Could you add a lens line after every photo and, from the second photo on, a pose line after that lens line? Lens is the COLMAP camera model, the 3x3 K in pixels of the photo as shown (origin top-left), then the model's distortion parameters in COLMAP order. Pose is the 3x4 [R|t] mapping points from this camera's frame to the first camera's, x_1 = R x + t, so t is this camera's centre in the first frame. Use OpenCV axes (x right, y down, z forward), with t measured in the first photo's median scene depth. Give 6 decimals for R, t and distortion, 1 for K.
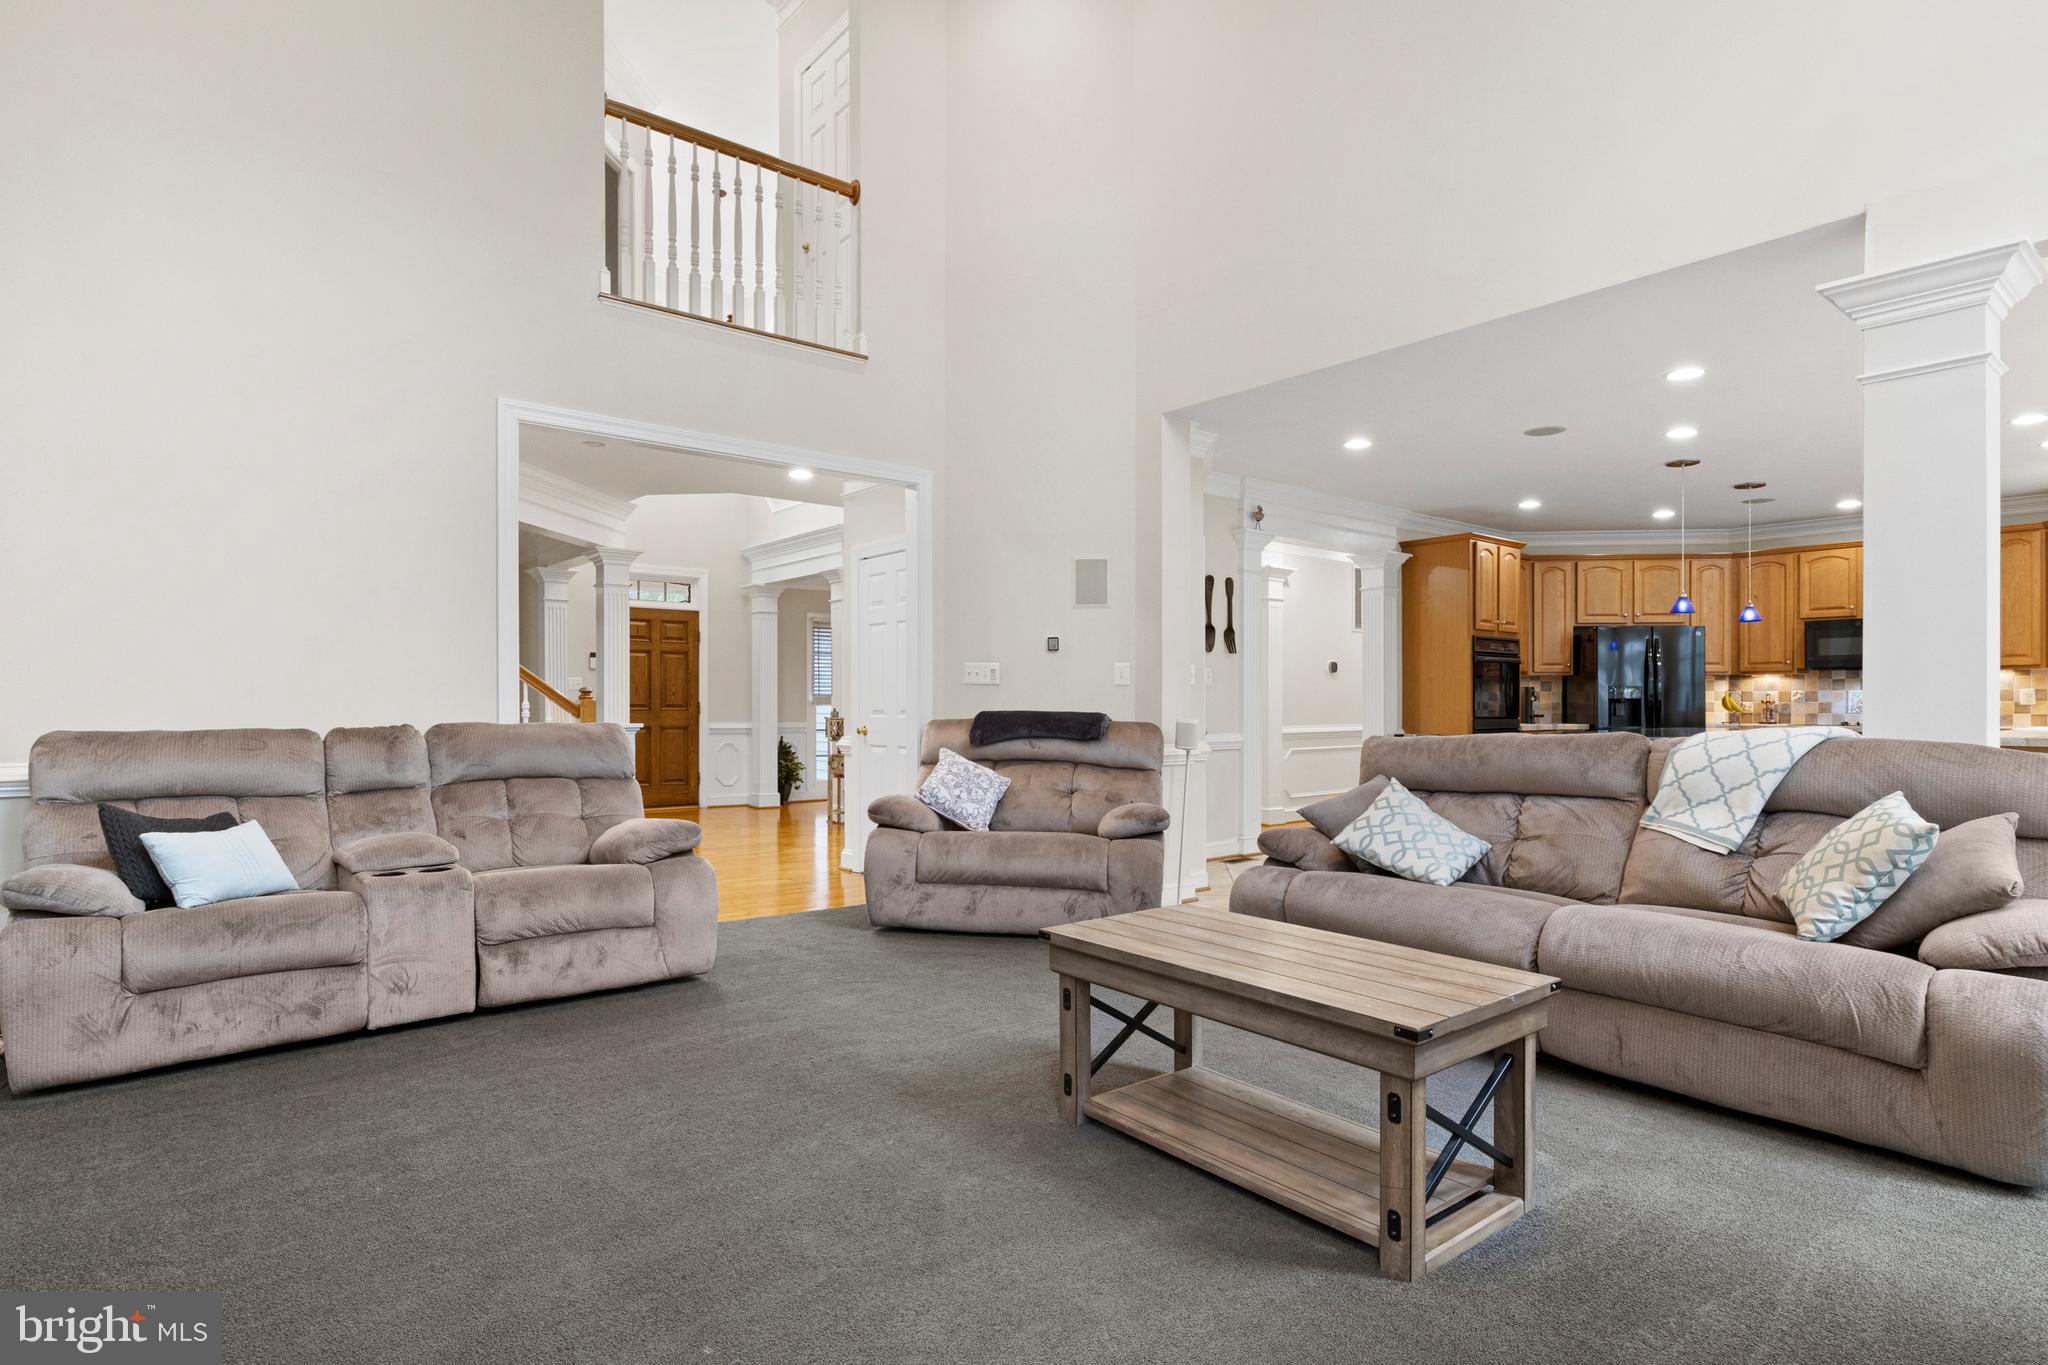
lens RADIAL K [[1169.6, 0, 993.2], [0, 1169.6, 707.9], [0, 0, 1]] dist [0.005078, 0.004436]
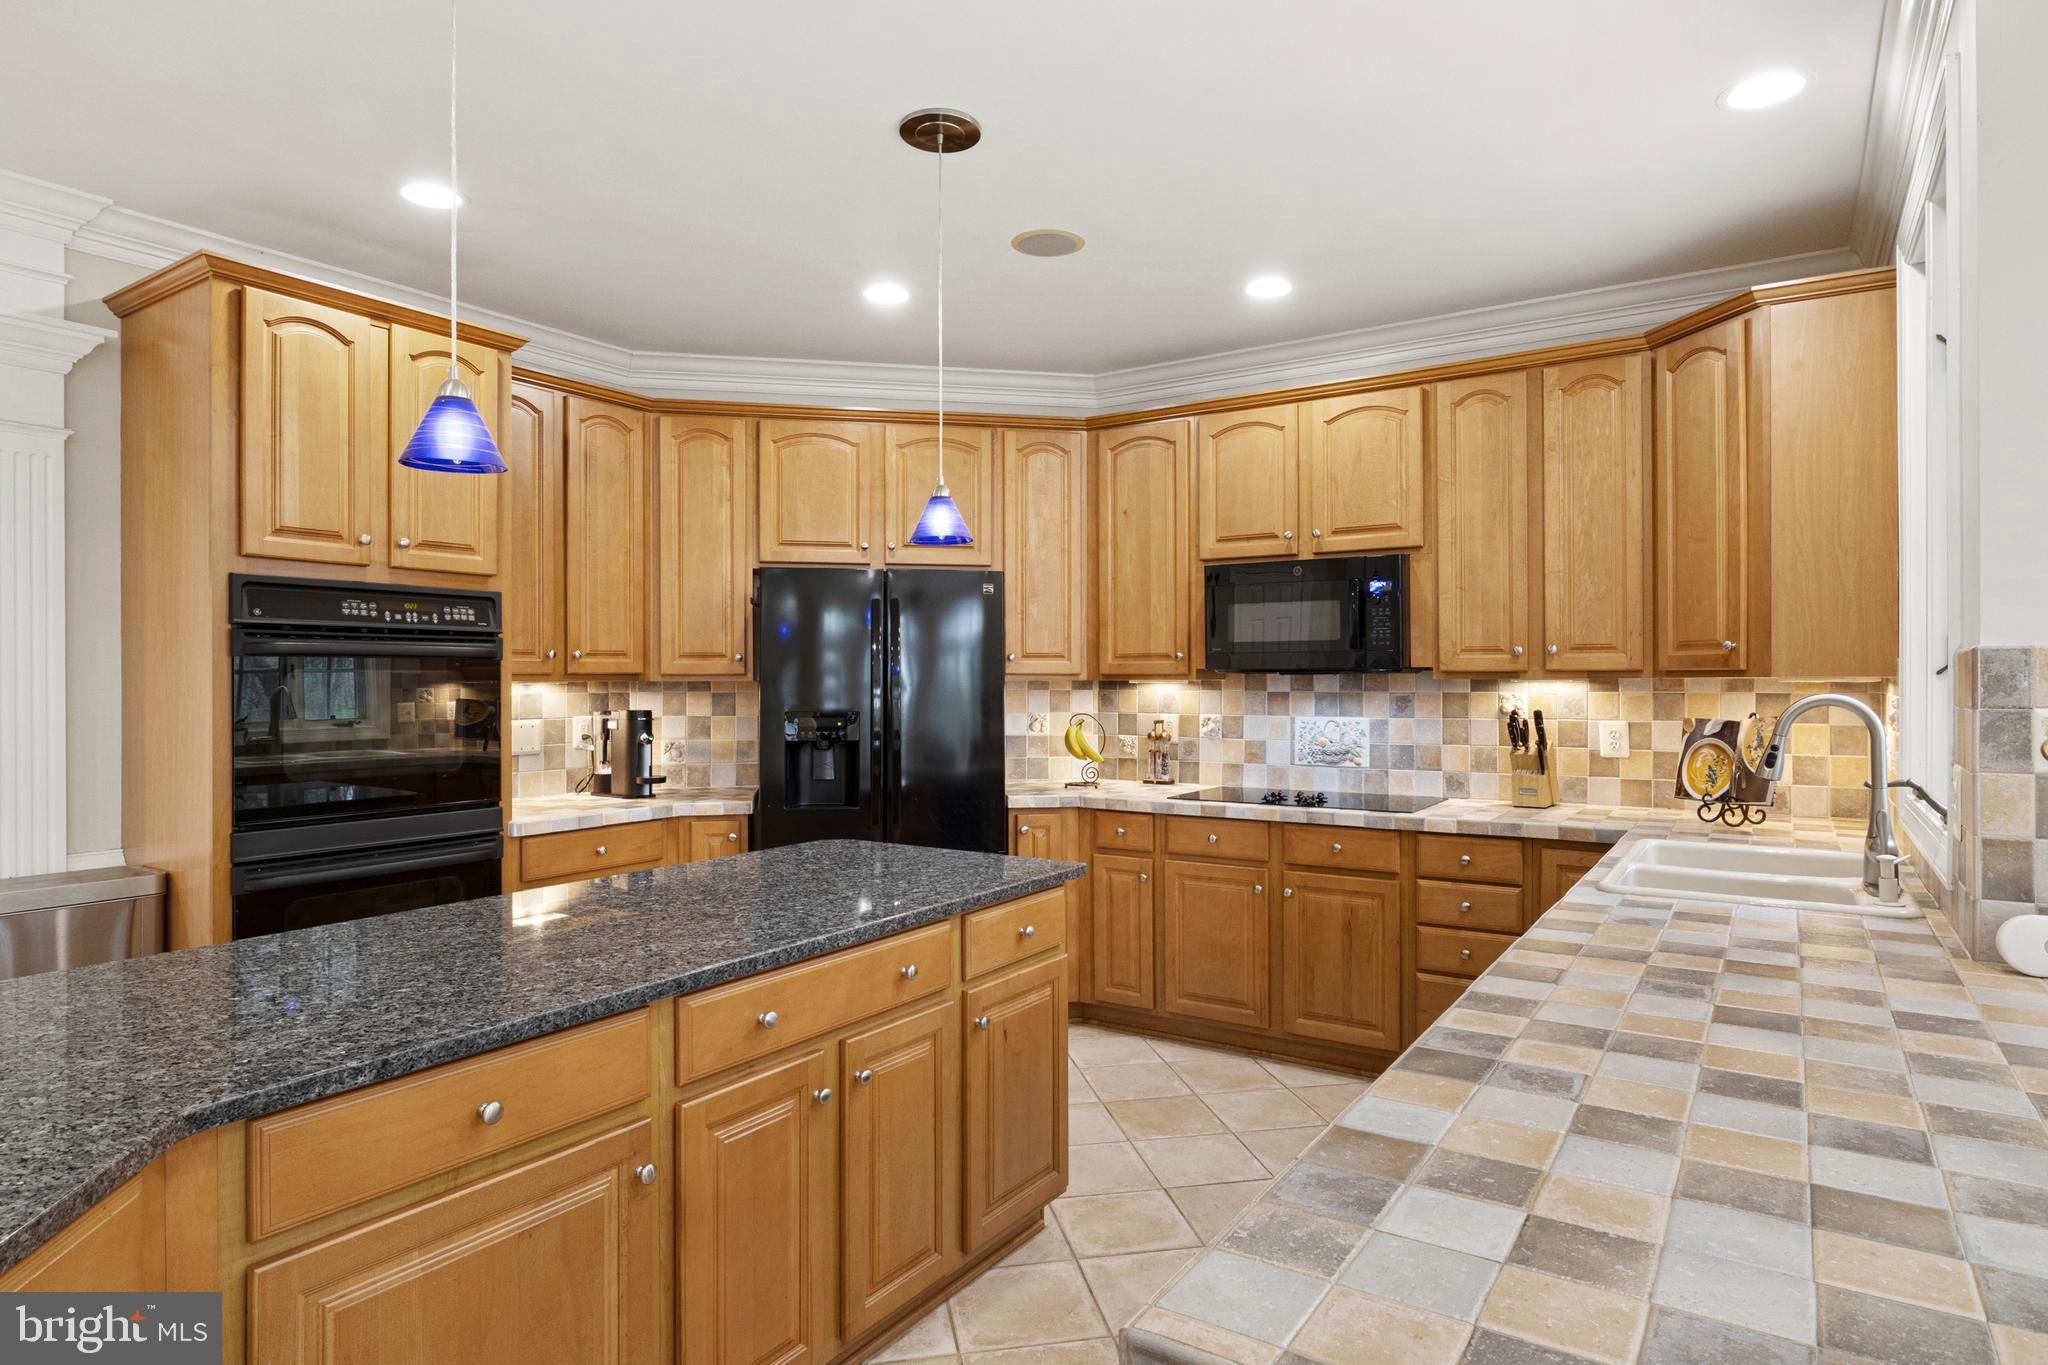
lens RADIAL K [[1169.6, 0, 1024.0], [0, 1169.6, 671.6], [0, 0, 1]] dist [0.005078, 0.004436]
pose [[0.959368, 0.000584, 0.282156, 0.476419], [0.001400, 0.999976, -0.006830, -0.028696], [-0.282153, 0.006948, 0.959344, 0.563075]]
